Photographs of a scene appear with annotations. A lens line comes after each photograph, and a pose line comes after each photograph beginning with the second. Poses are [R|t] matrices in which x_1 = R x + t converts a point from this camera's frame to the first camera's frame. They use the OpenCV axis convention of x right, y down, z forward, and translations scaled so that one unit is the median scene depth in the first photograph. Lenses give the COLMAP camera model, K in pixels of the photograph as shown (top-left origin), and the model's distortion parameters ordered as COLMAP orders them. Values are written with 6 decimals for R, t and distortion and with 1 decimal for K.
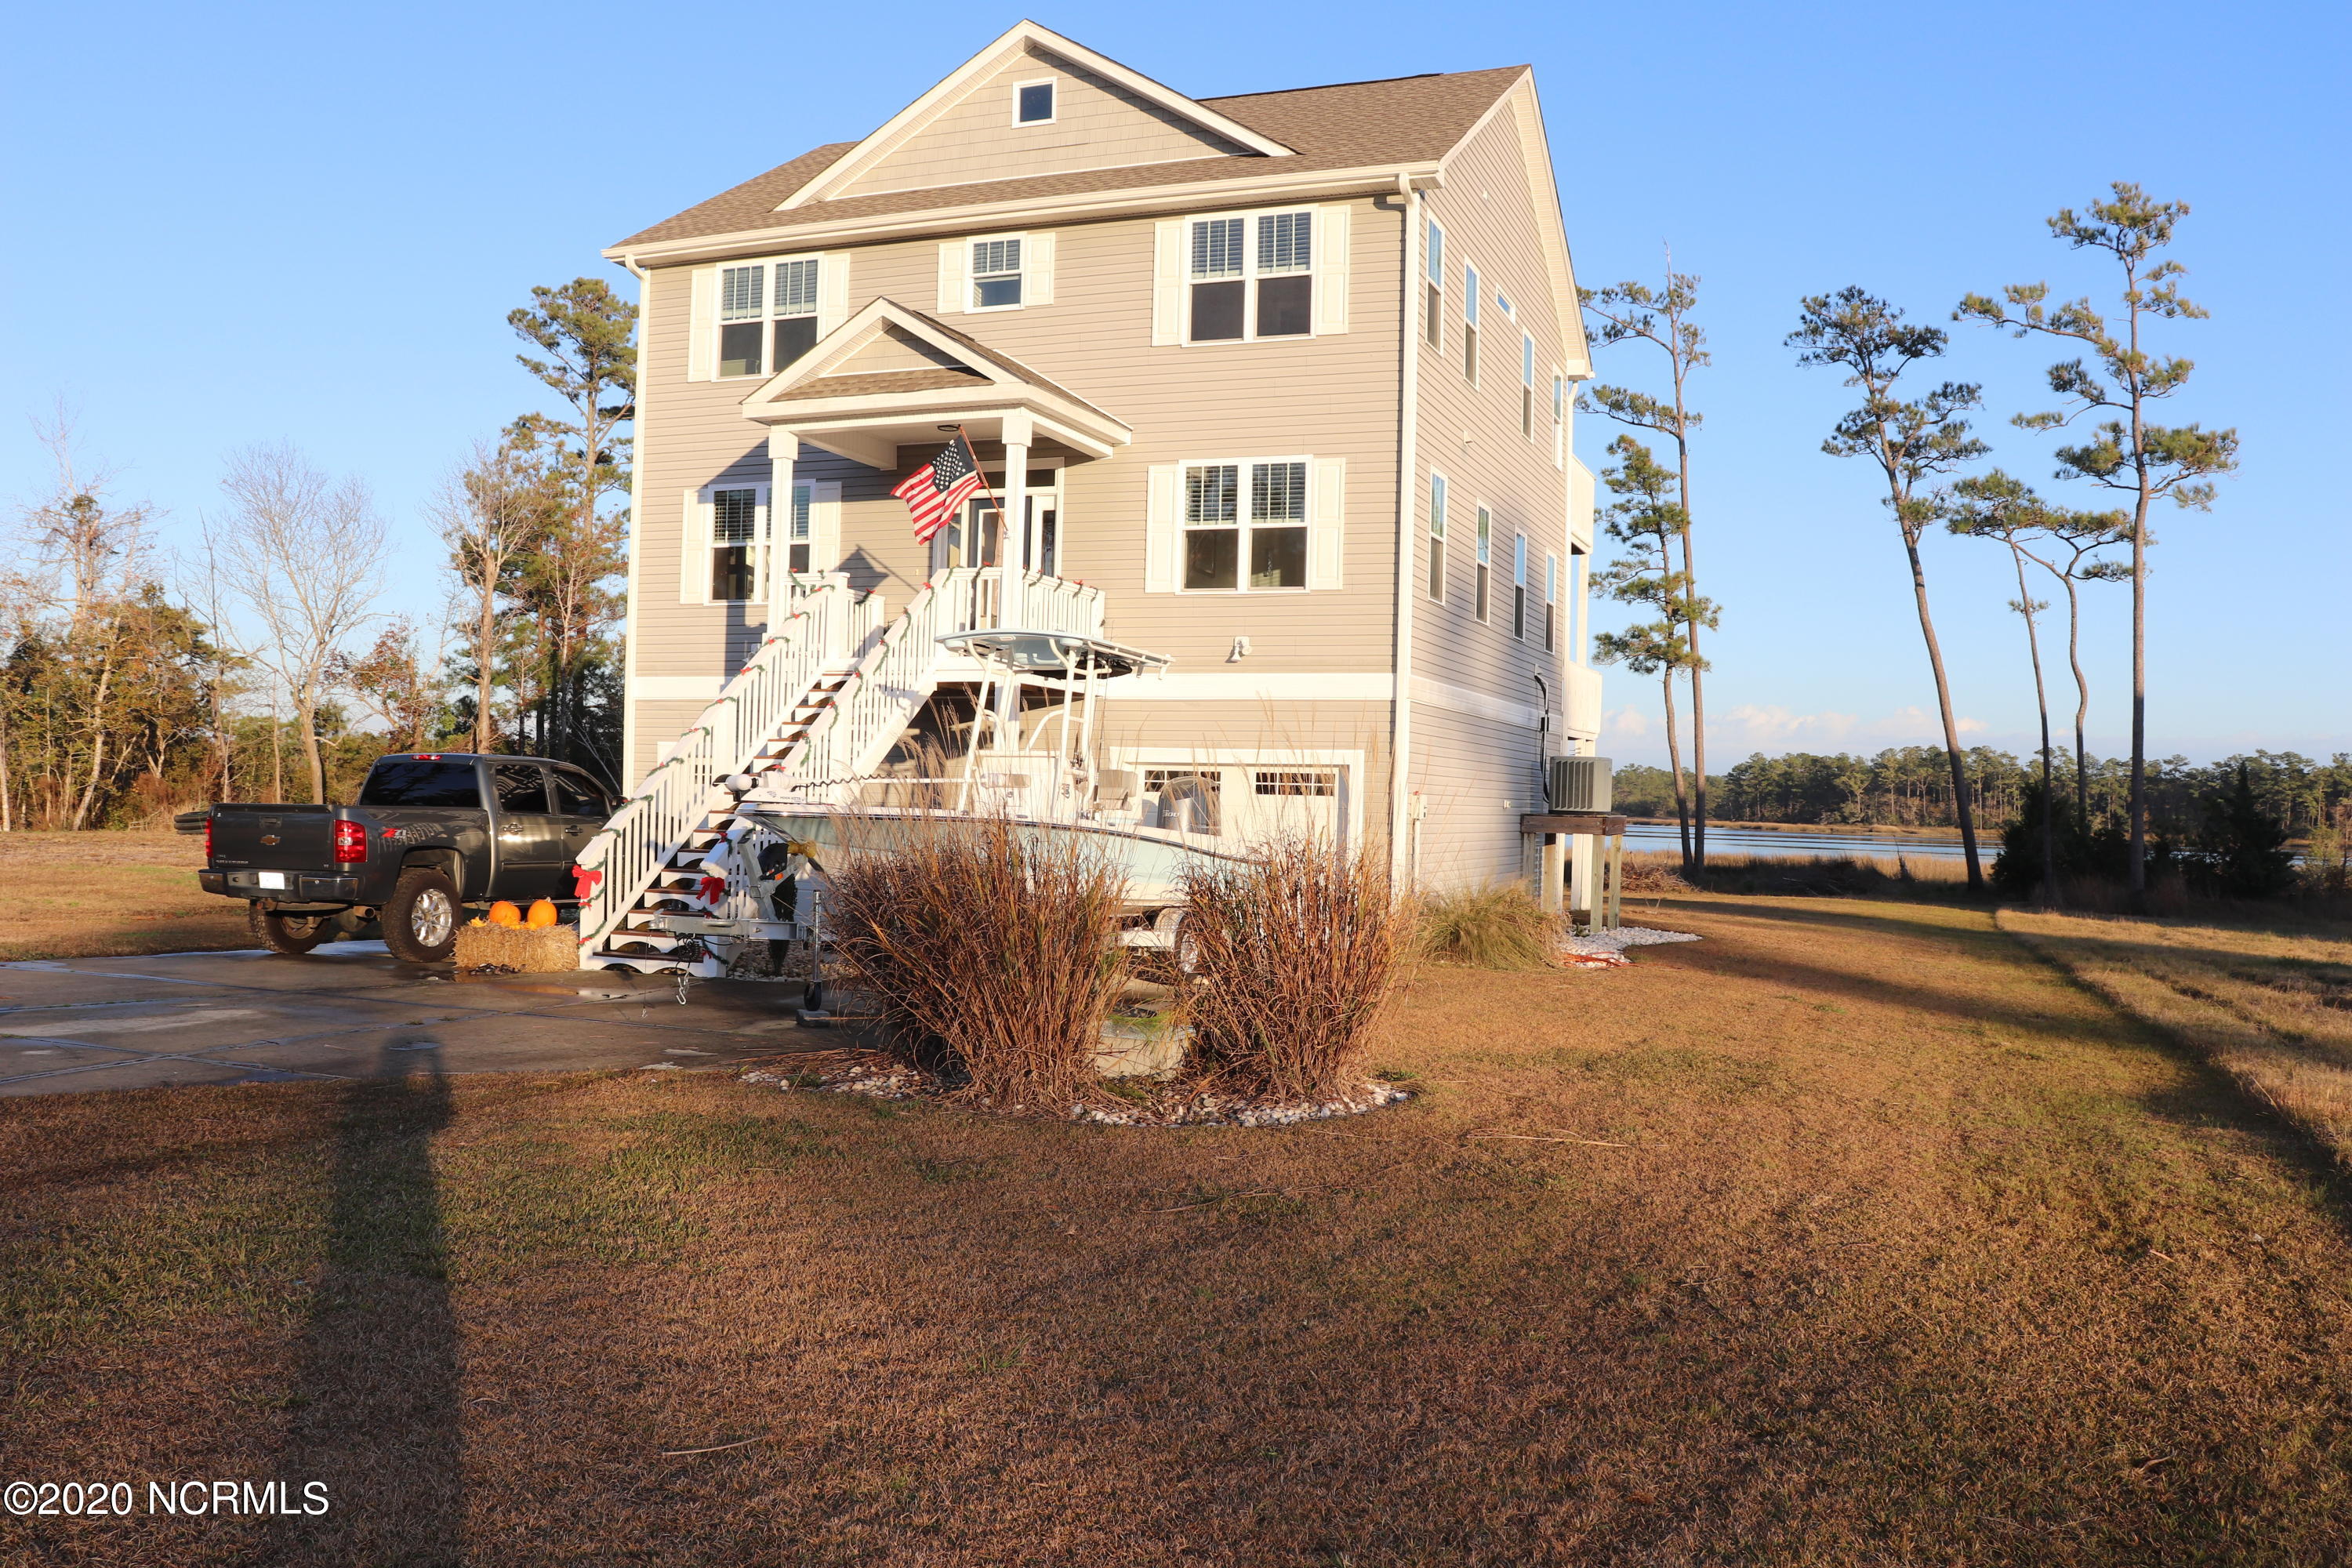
lens RADIAL K [[1934.9, 0, 1182.0], [0, 1934.9, 795.1], [0, 0, 1]] dist [-0.172911, 0.157013]
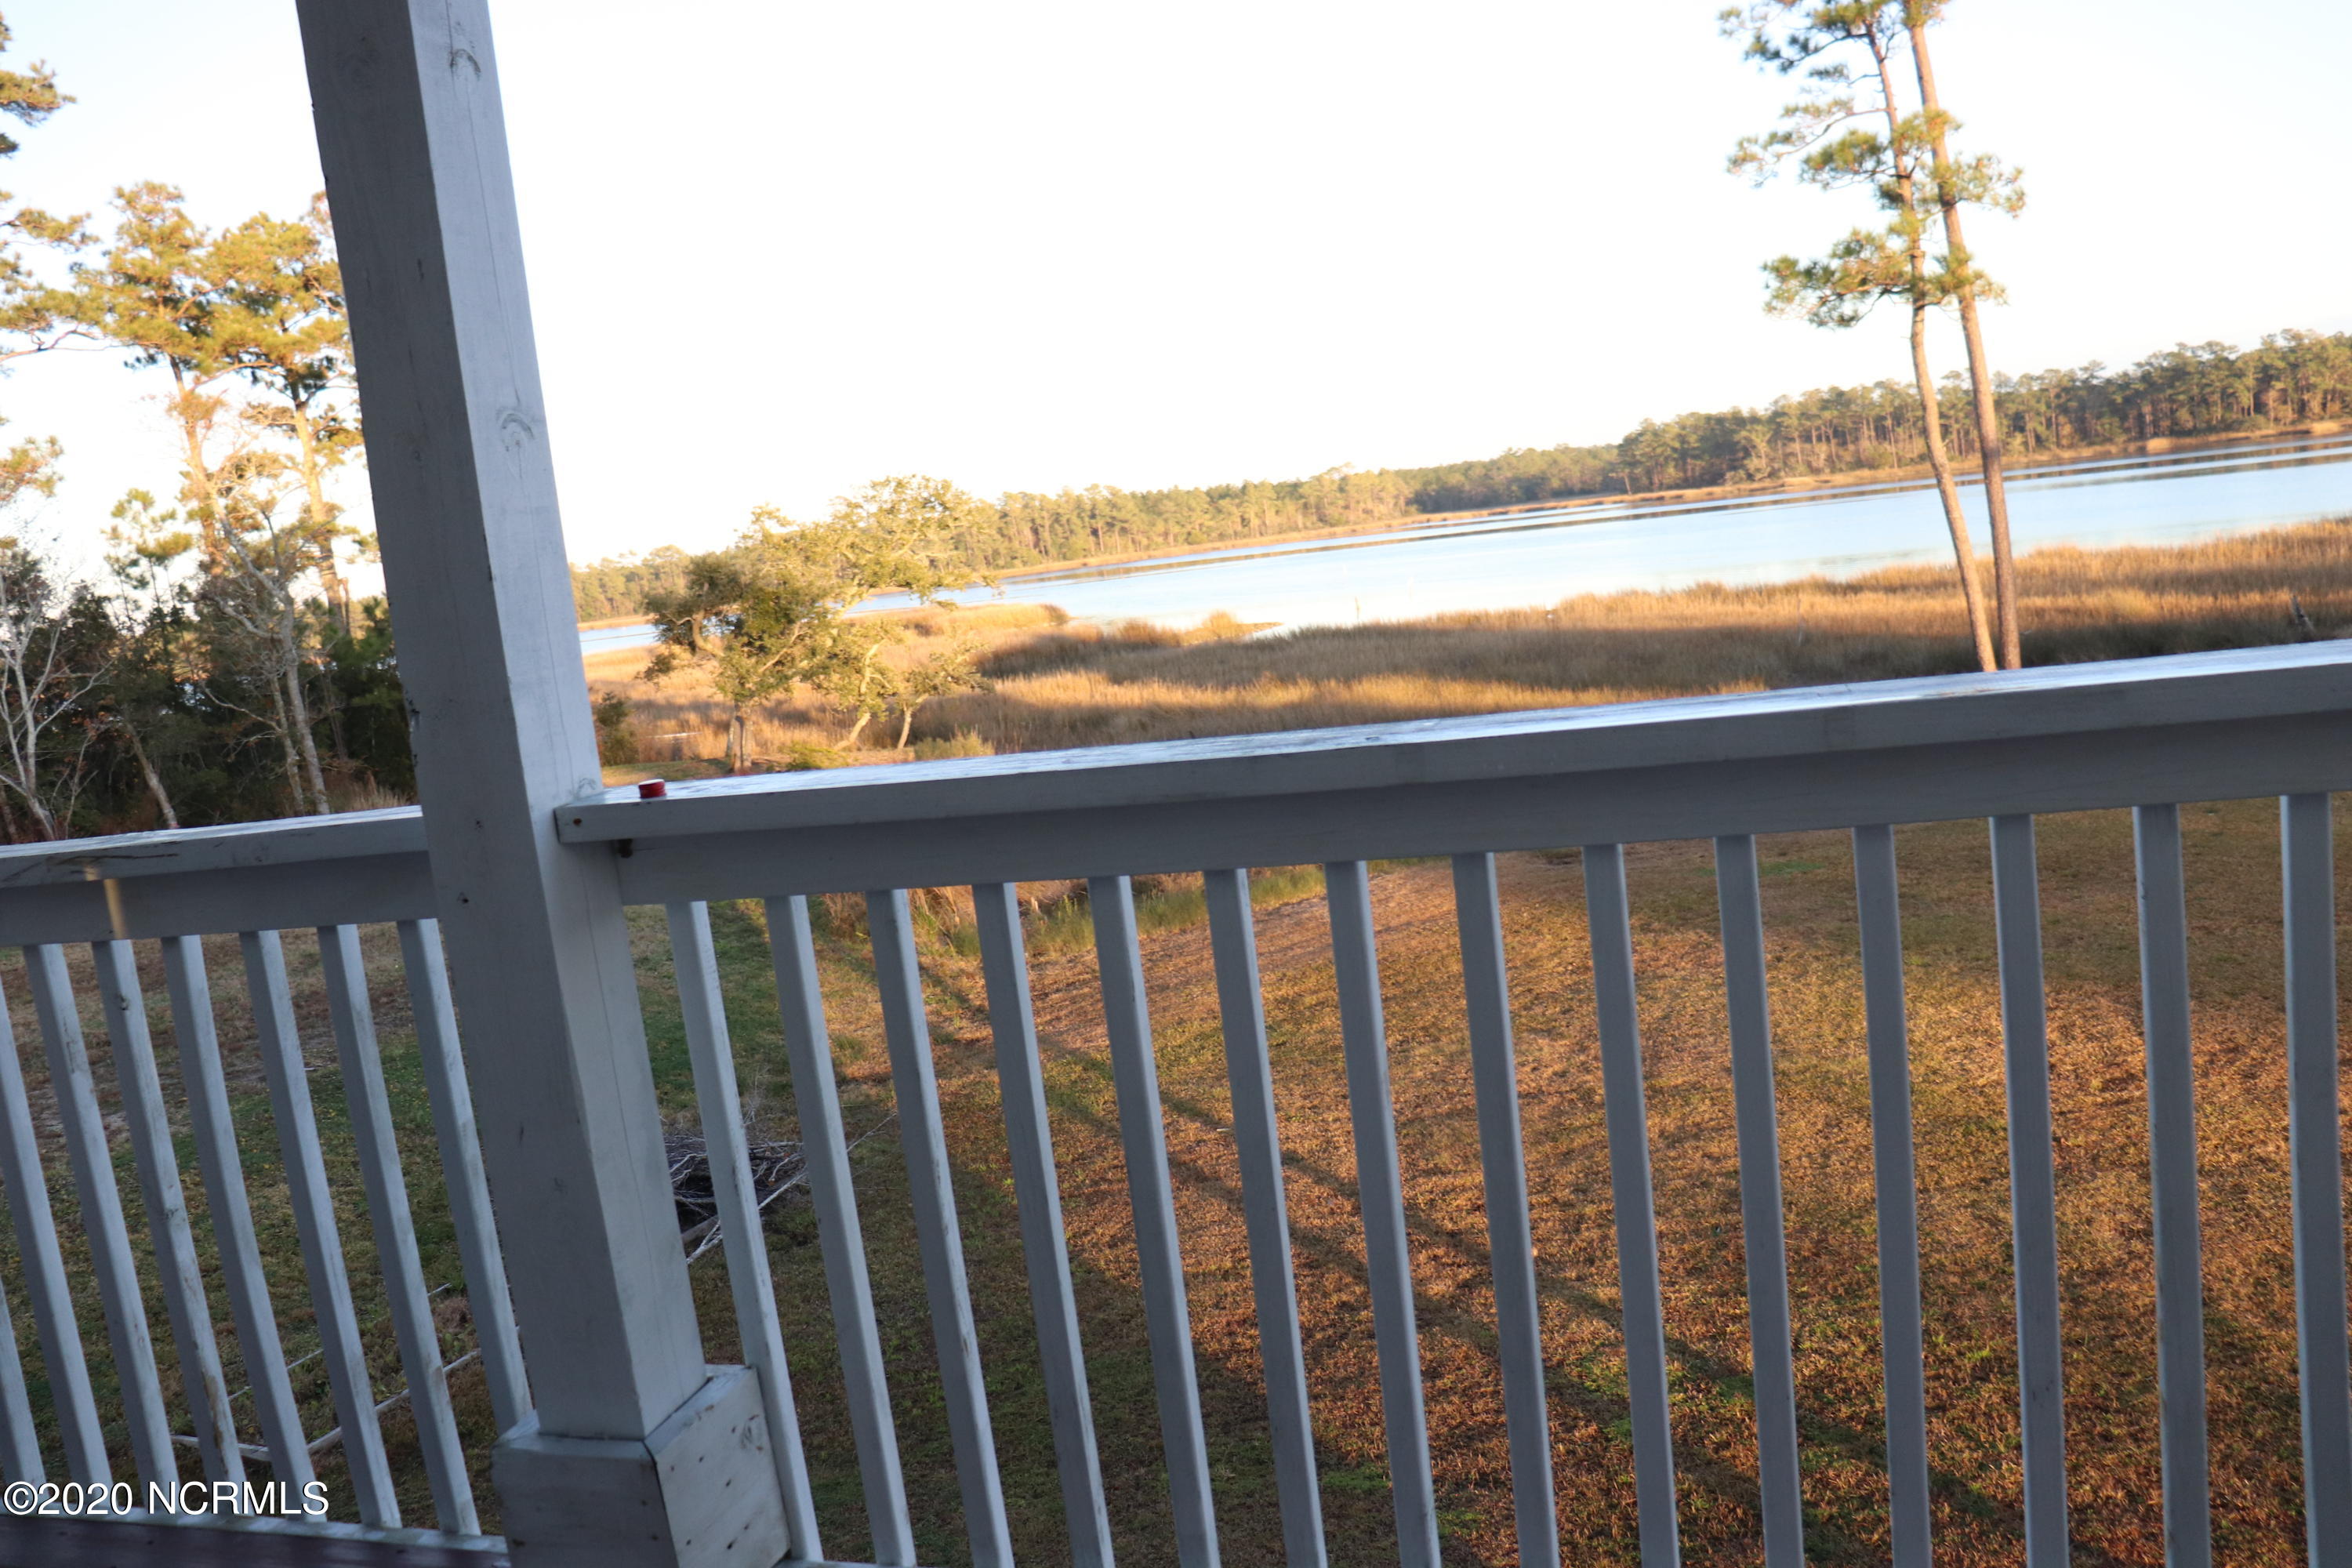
lens RADIAL K [[1926.7, 0, 1185.1], [0, 1926.7, 778.3], [0, 0, 1]] dist [-0.150666, 0.133266]
pose [[0.986851, -0.154292, 0.048167, 0.022286], [0.146887, 0.980425, 0.131116, -0.037815], [-0.067454, -0.122317, 0.990196, 0.502293]]
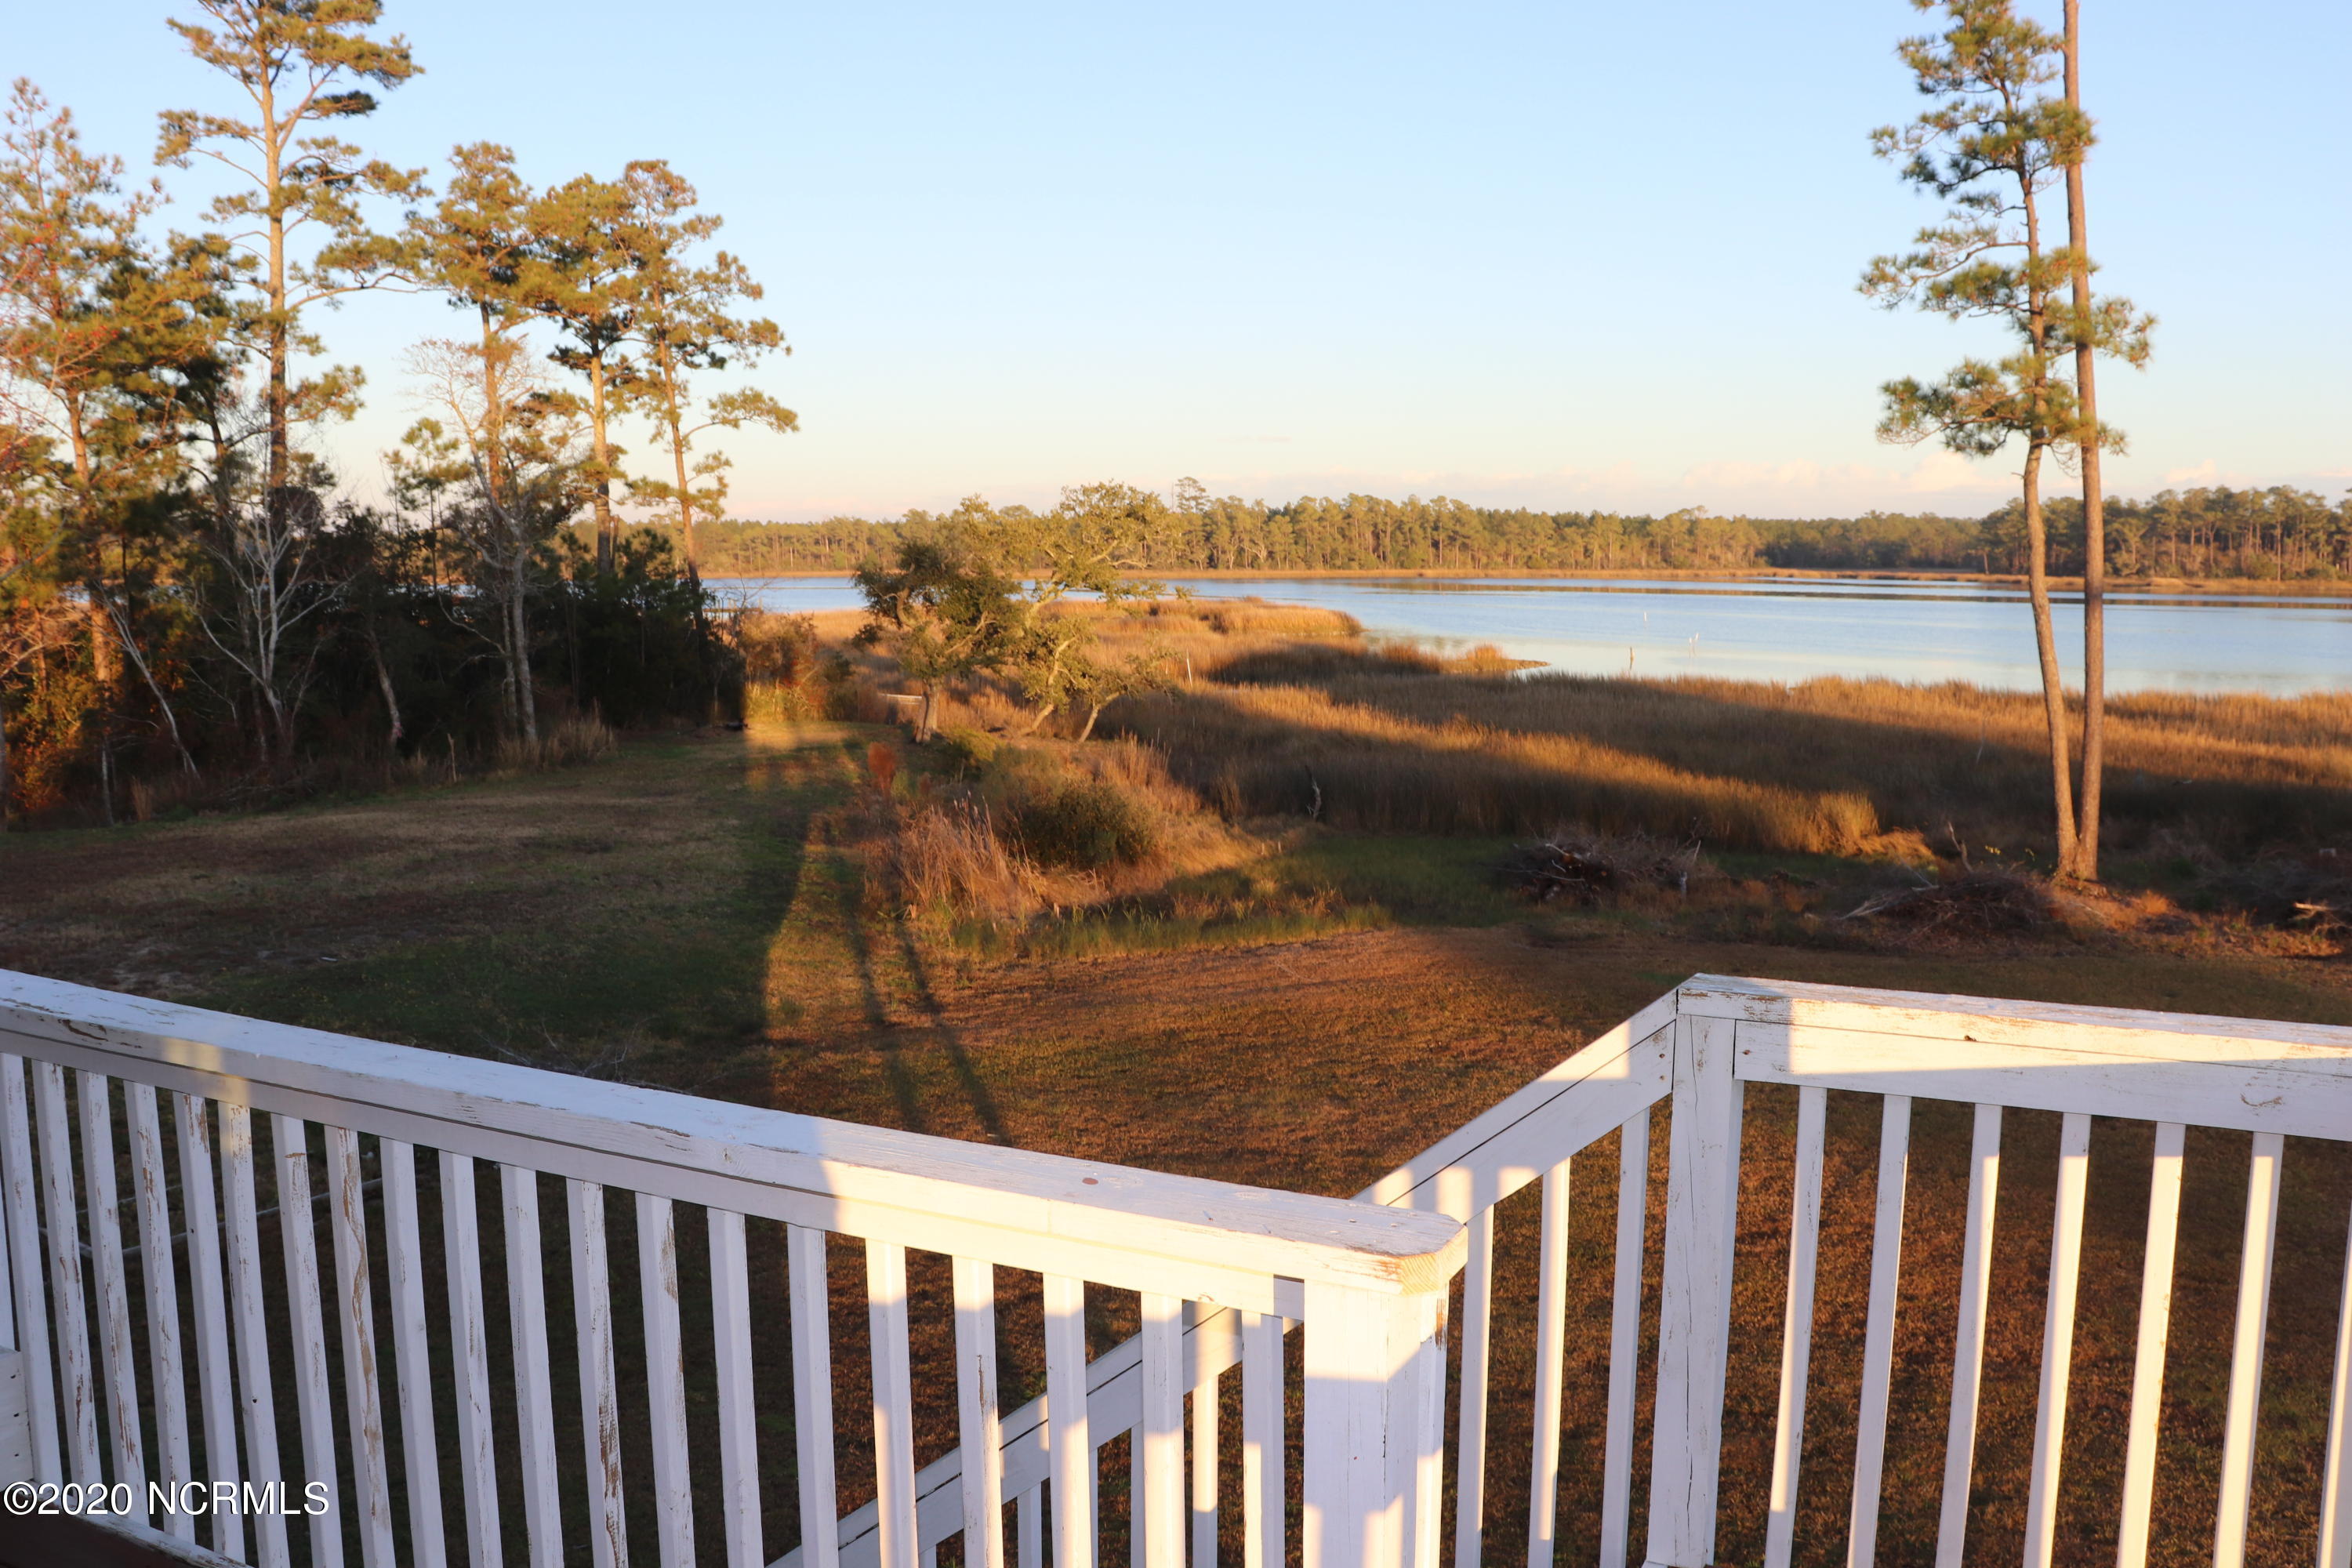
lens RADIAL K [[1934.9, 0, 1182.0], [0, 1934.9, 795.1], [0, 0, 1]] dist [-0.172911, 0.157013]
pose [[0.992852, -0.015911, -0.118289, 0.088929], [0.030725, 0.991745, 0.124487, -0.043243], [0.115332, -0.127231, 0.985145, 0.475949]]
